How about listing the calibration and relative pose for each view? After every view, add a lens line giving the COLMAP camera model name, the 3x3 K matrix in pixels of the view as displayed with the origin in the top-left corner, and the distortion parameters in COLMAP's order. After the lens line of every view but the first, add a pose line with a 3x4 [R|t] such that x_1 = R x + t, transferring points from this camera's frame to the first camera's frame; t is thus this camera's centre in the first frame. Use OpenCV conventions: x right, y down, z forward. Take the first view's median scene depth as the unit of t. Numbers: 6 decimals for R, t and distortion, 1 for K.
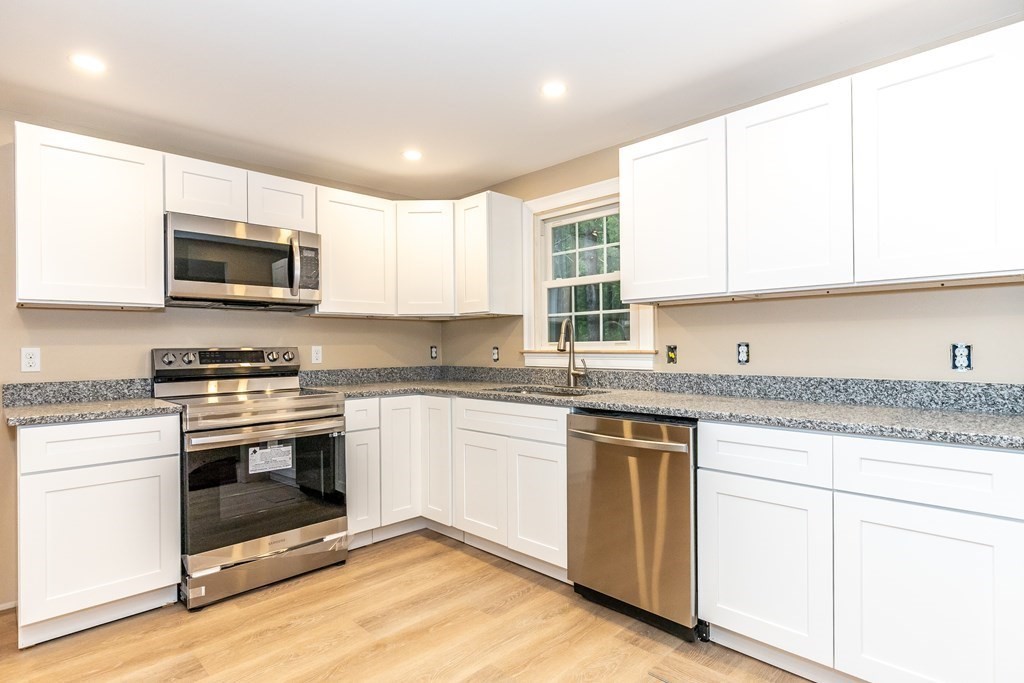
lens RADIAL K [[544.8, 0, 508.6], [0, 544.8, 344.6], [0, 0, 1]] dist [0.001906, -0.002229]
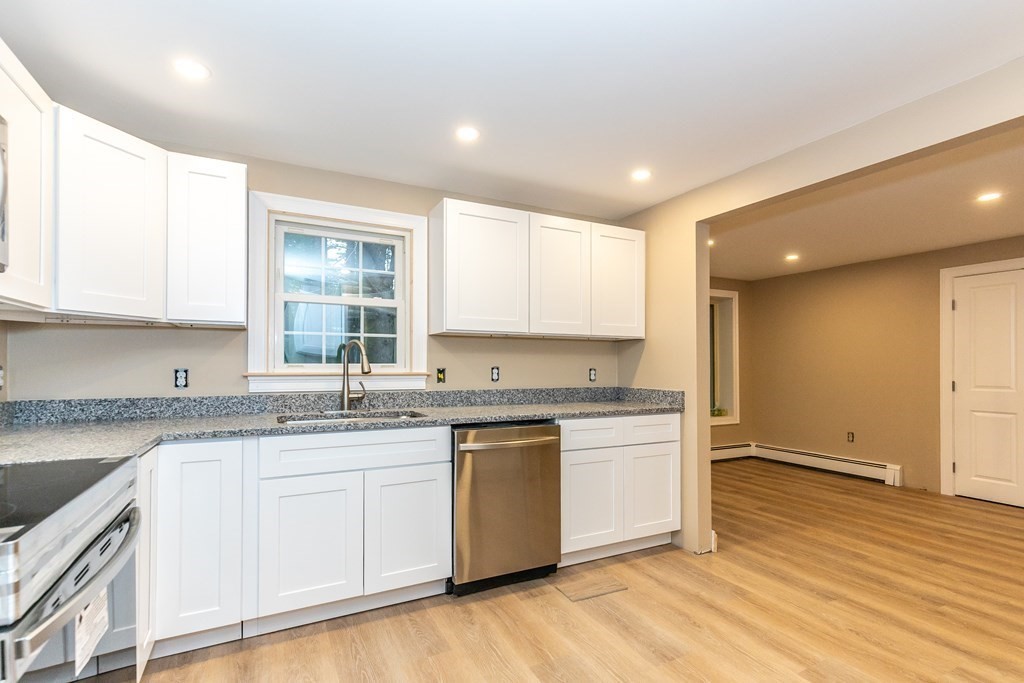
lens RADIAL K [[471.2, 0, 508.7], [0, 471.2, 361.4], [0, 0, 1]] dist [0.004843, -0.001056]
pose [[0.303141, 0.018148, 0.952773, -0.645843], [-0.006491, 0.999835, -0.016979, 0.003260], [-0.952924, -0.001038, 0.303209, 0.526323]]
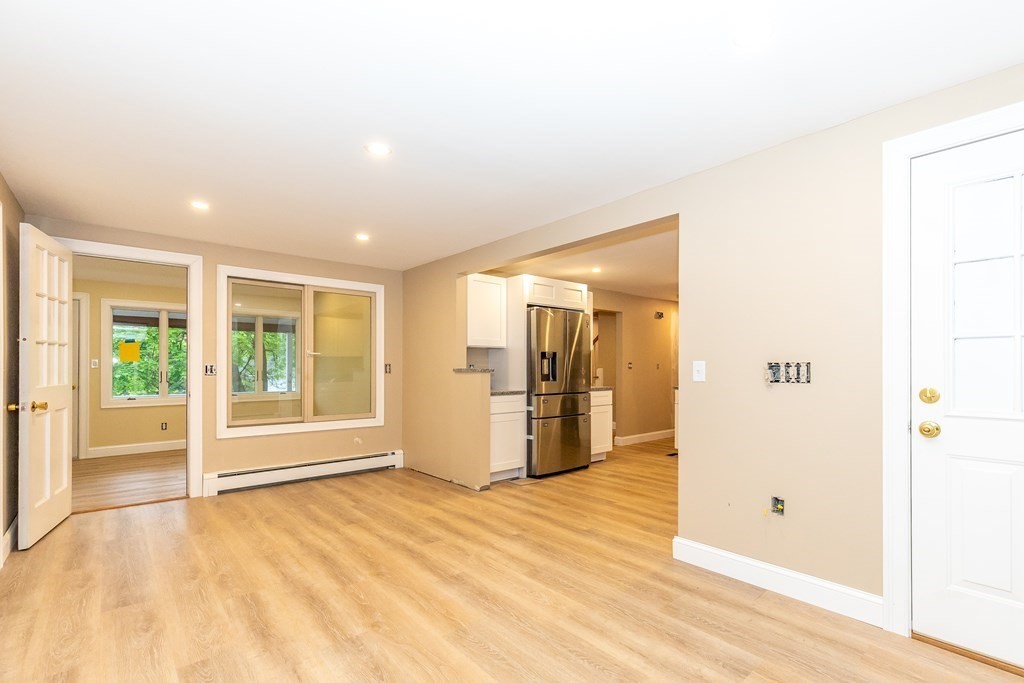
lens RADIAL K [[471.2, 0, 512.0], [0, 471.2, 367.7], [0, 0, 1]] dist [0.004843, -0.001056]
pose [[-0.063166, 0.010147, -0.997951, 1.458643], [0.000580, 0.999949, 0.010131, -0.006449], [0.998003, 0.000061, -0.063168, 0.131157]]
